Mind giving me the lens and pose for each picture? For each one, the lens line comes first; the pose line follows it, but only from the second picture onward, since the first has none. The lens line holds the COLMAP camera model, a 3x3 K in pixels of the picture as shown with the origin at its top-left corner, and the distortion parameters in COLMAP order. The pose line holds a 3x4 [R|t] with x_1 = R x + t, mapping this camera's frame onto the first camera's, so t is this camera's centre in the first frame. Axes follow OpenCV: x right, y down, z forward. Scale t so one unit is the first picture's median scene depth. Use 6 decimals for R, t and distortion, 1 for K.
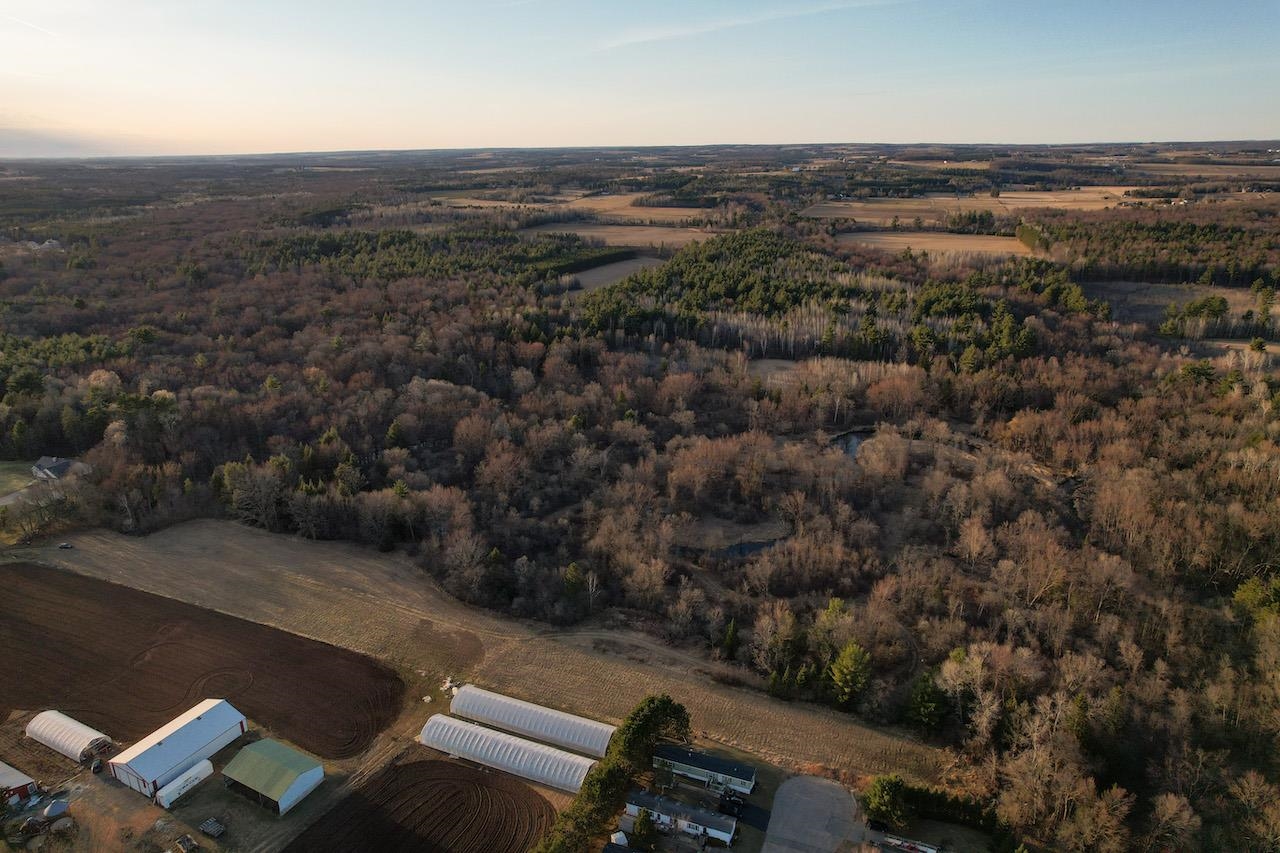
lens RADIAL K [[820.6, 0, 640.0], [0, 820.6, 426.5], [0, 0, 1]] dist [-0.087478, 0.078568]
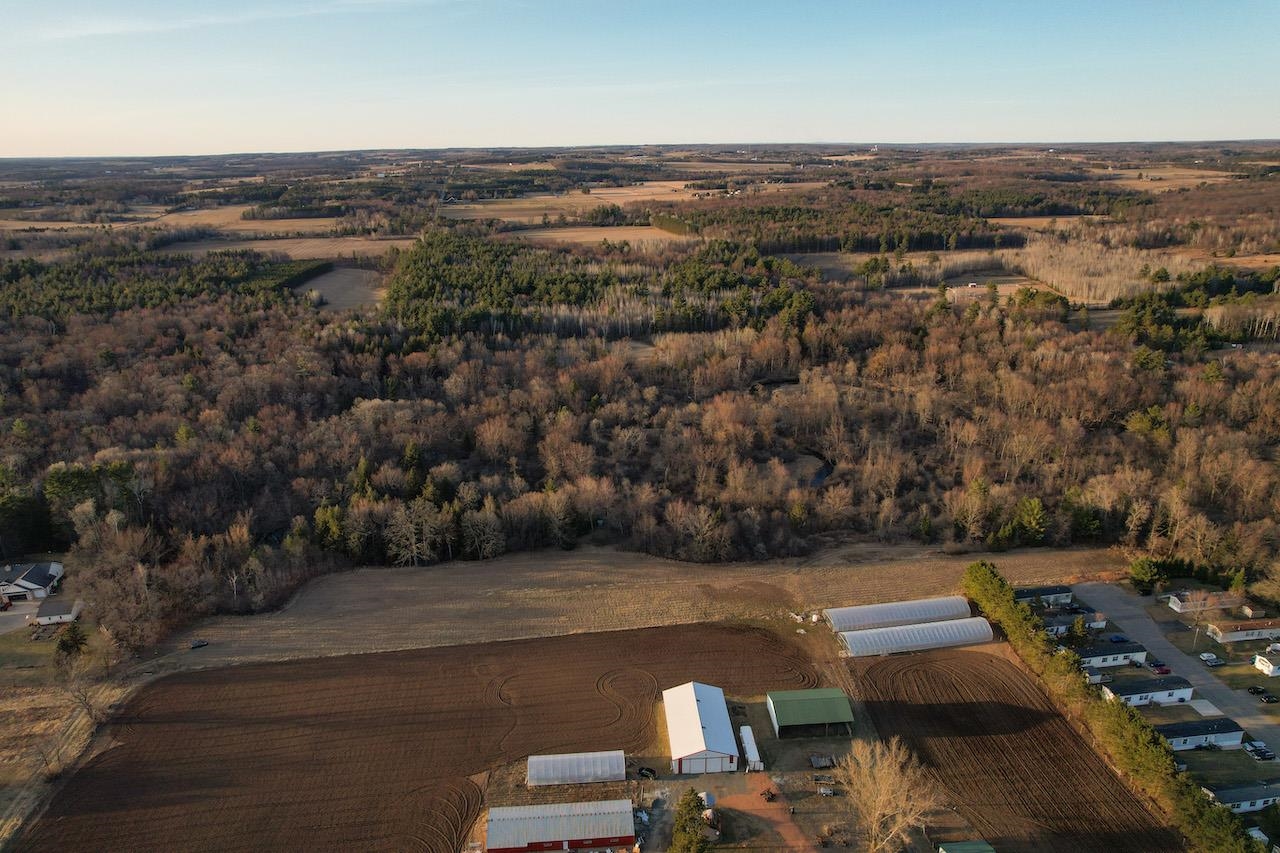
lens RADIAL K [[818.2, 0, 638.0], [0, 818.2, 421.0], [0, 0, 1]] dist [-0.071187, 0.064265]
pose [[0.854678, -0.165945, 0.491923, -0.300285], [0.172118, 0.984521, 0.033076, -0.008161], [-0.489797, 0.056400, 0.870010, 0.036145]]
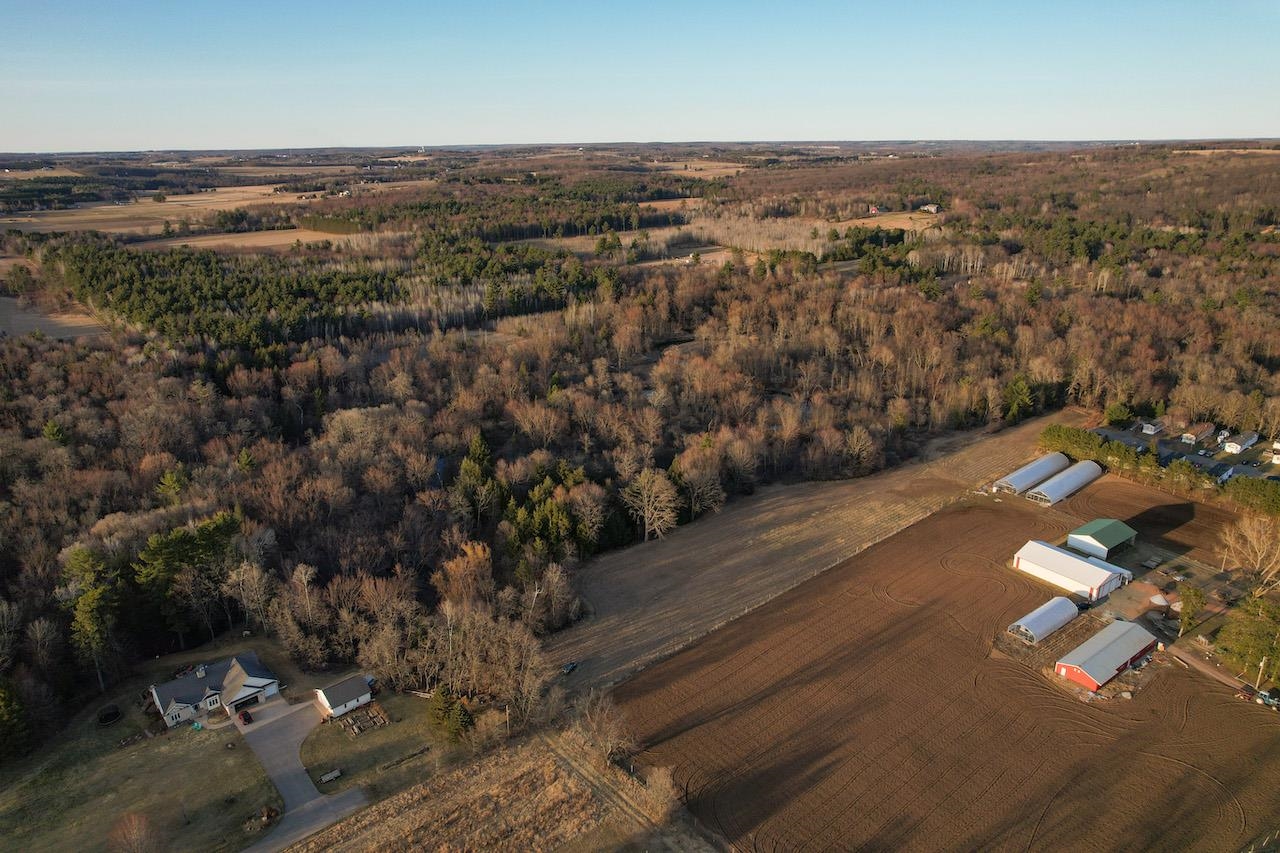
lens RADIAL K [[818.2, 0, 638.0], [0, 818.2, 421.0], [0, 0, 1]] dist [-0.071187, 0.064265]
pose [[0.461449, -0.281969, 0.841165, -0.516278], [0.296350, 0.942676, 0.153424, -0.055873], [-0.836206, 0.178482, 0.518559, 0.242881]]
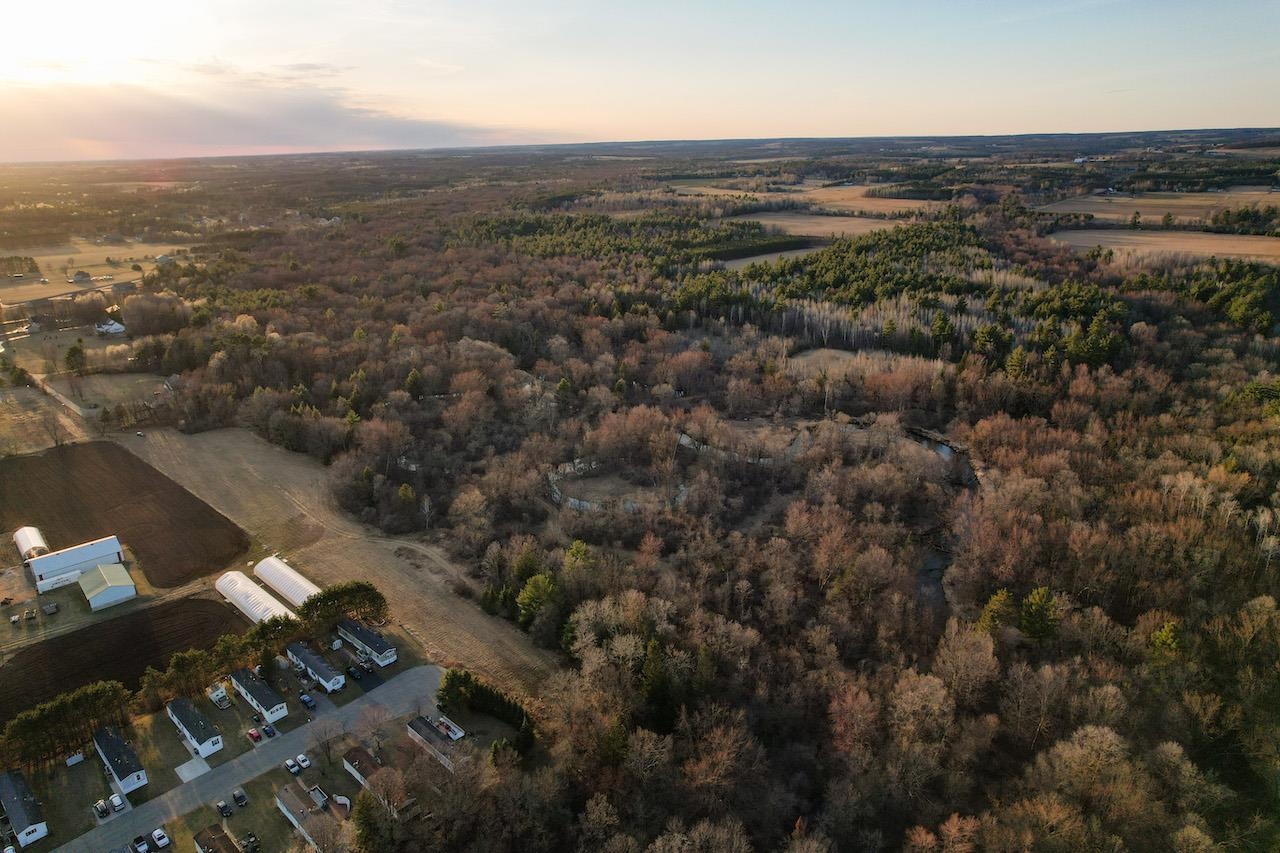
lens RADIAL K [[820.6, 0, 640.0], [0, 820.6, 426.5], [0, 0, 1]] dist [-0.087478, 0.078568]
pose [[0.939368, 0.102422, -0.327259, 0.226776], [-0.098784, 0.994721, 0.027768, 0.005753], [0.328375, 0.006244, 0.944527, -0.007598]]
